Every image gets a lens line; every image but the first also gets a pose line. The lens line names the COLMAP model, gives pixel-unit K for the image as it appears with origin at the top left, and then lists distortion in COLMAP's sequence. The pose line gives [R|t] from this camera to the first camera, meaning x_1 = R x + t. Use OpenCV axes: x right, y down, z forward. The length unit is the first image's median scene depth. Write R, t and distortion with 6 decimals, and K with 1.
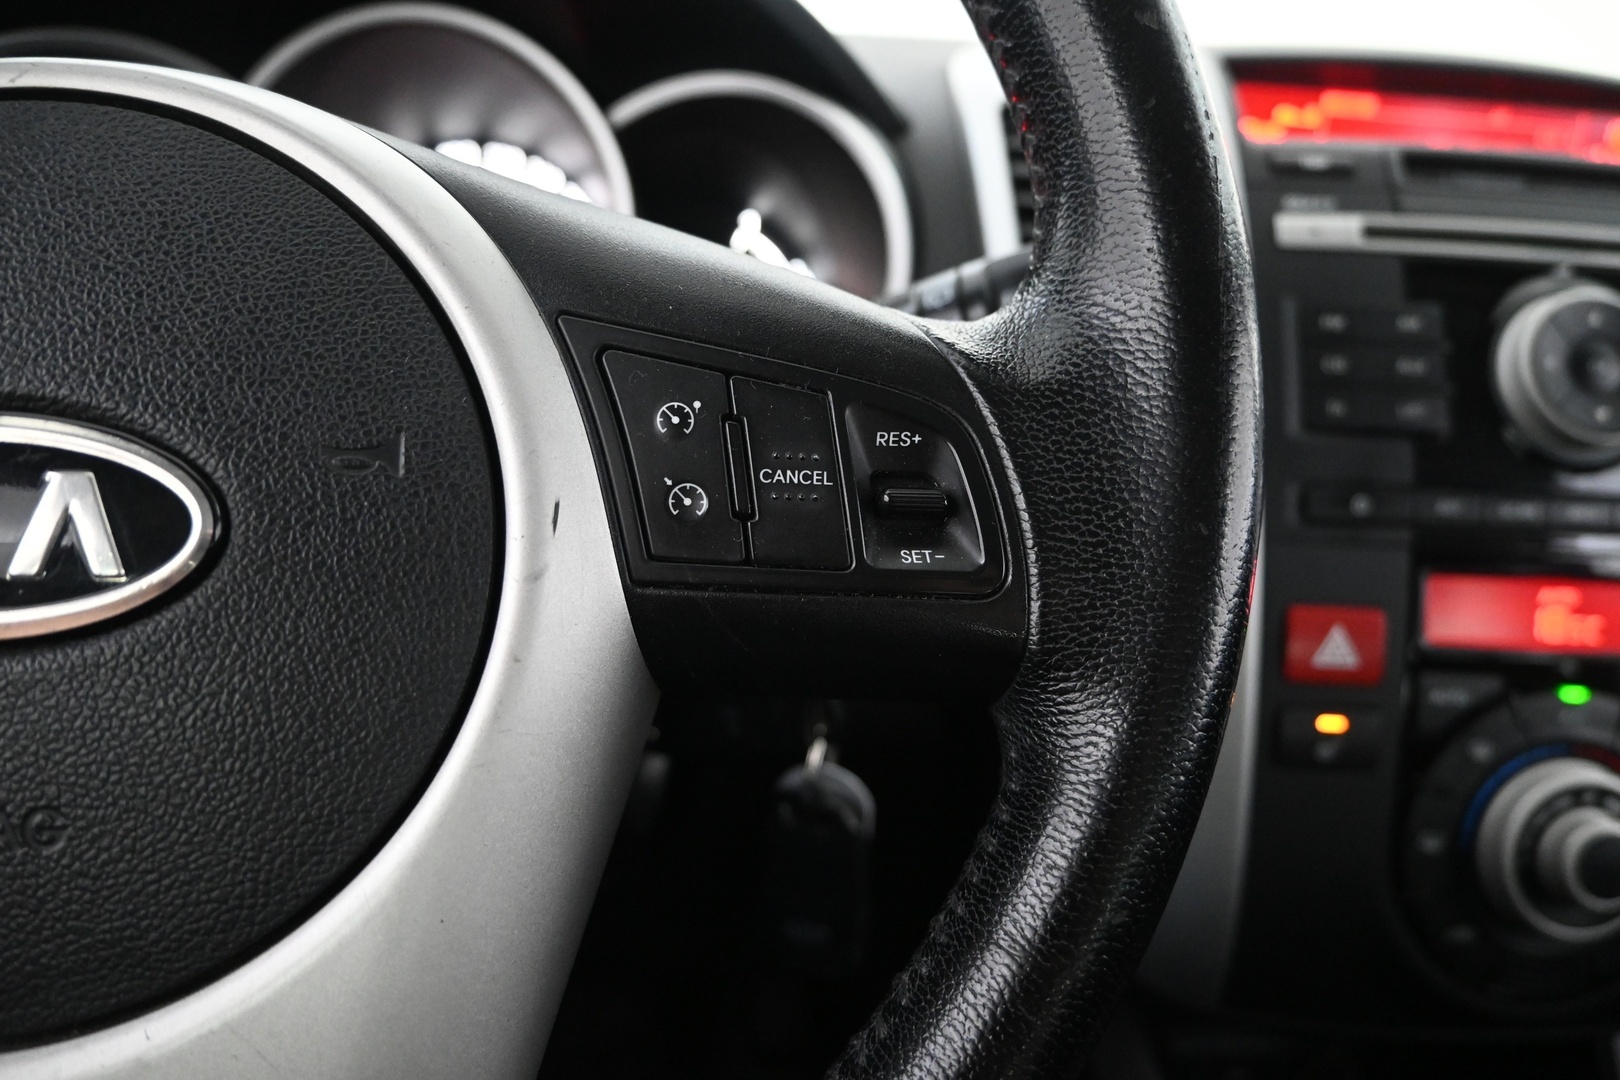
lens RADIAL K [[1105.1, 0, 803.9], [0, 1105.1, 550.8], [0, 0, 1]] dist [0.000075, -0.001666]
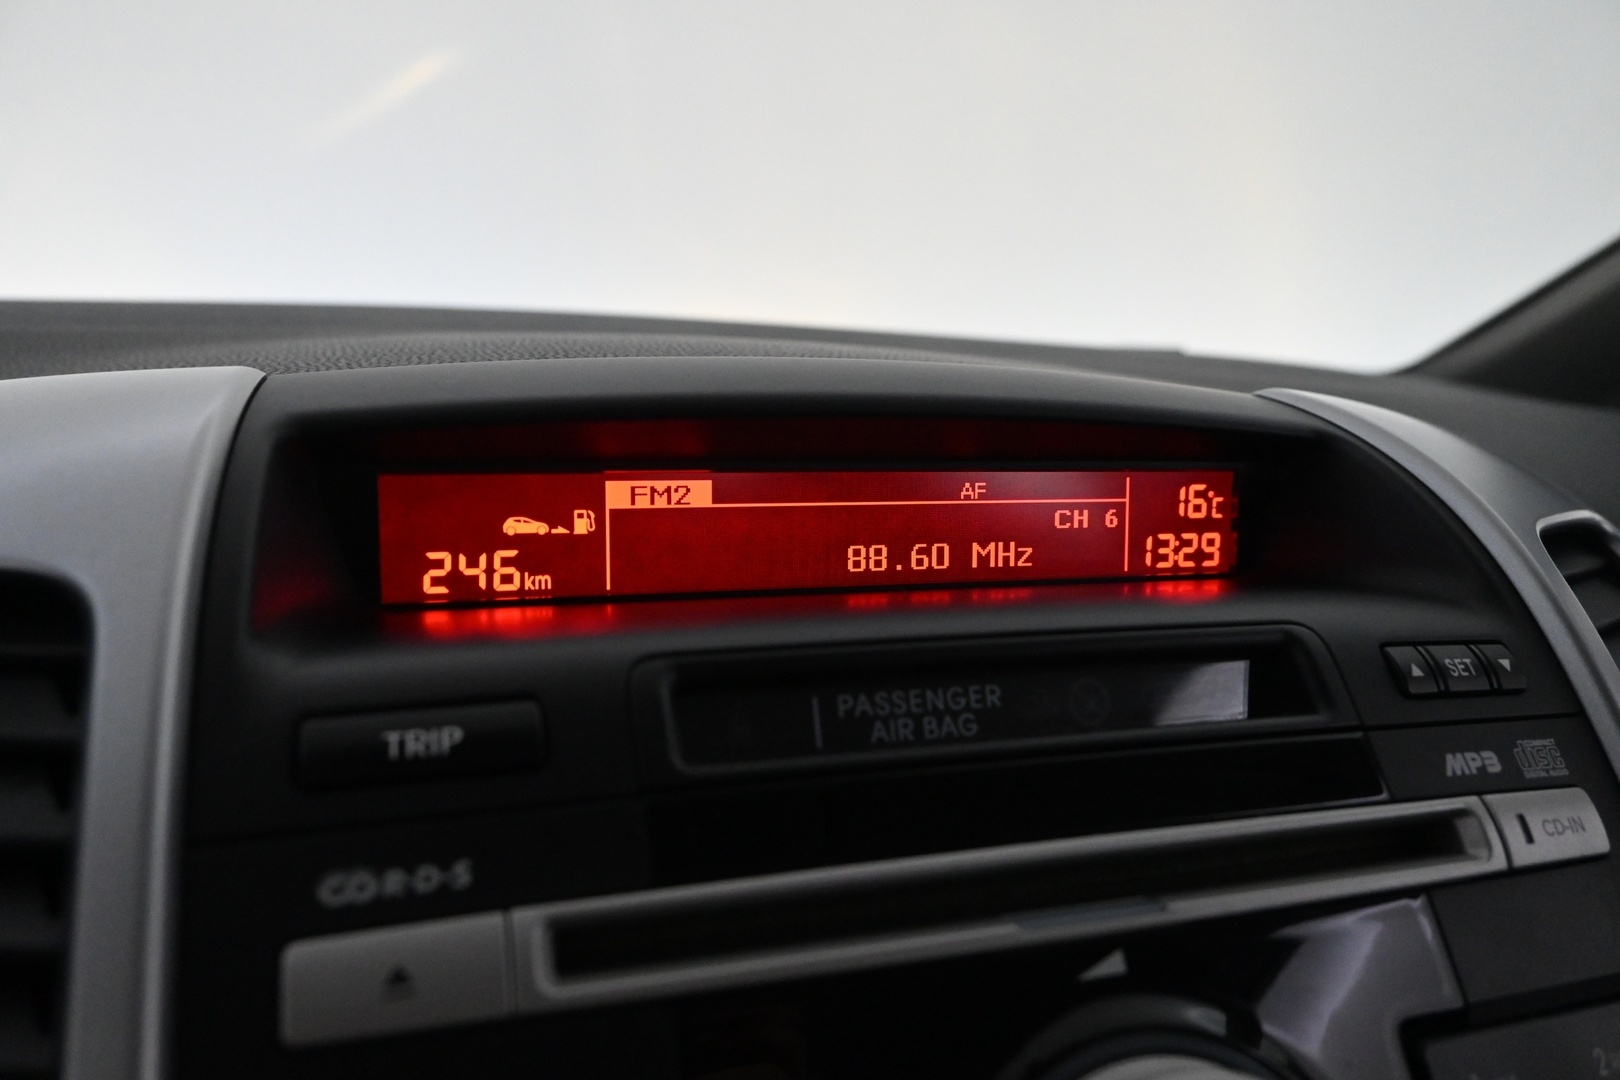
lens RADIAL K [[1223.0, 0, 815.8], [0, 1223.0, 545.2], [0, 0, 1]] dist [0.007664, 0.004895]
pose [[0.960422, -0.083272, 0.265810, 0.524012], [0.134291, 0.974468, -0.179941, -0.353032], [-0.244039, 0.208516, 0.947083, 0.634540]]
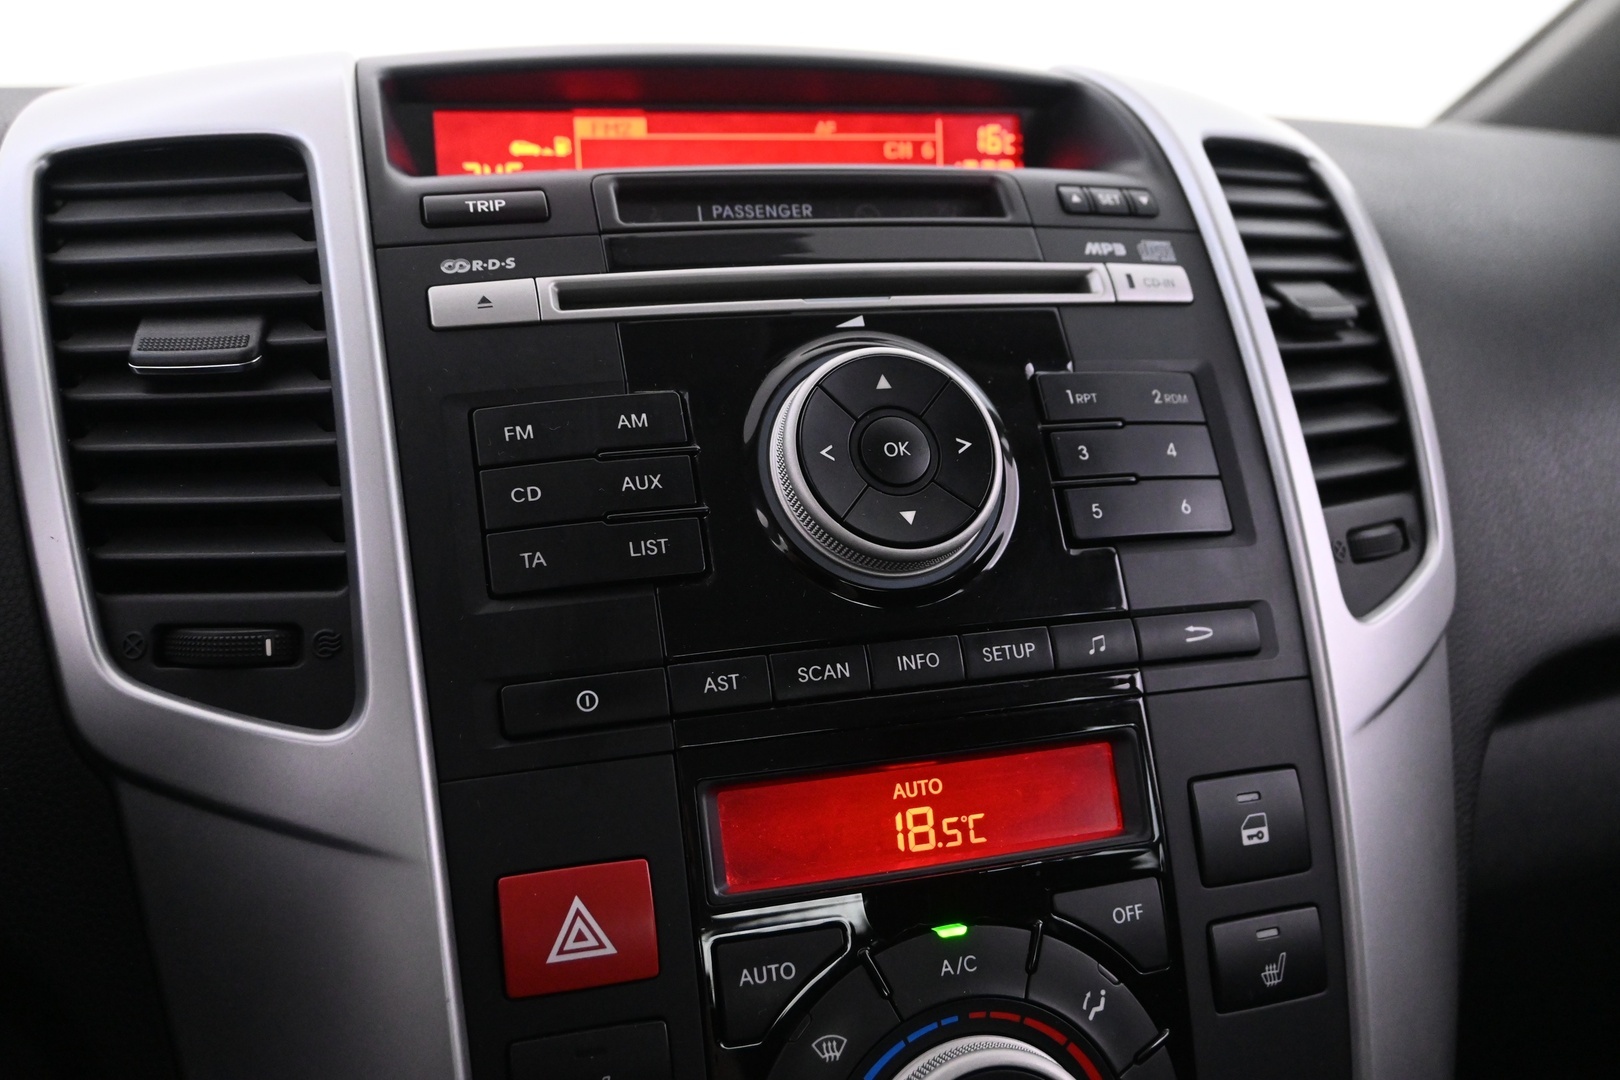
lens RADIAL K [[1544.6, 0, 806.4], [0, 1544.6, 541.4], [0, 0, 1]] dist [0.007182, 0.000000]
pose [[0.963905, -0.133215, 0.230525, 0.439259], [0.167369, 0.976537, -0.135509, 0.012307], [-0.207065, 0.169201, 0.963585, 0.084331]]
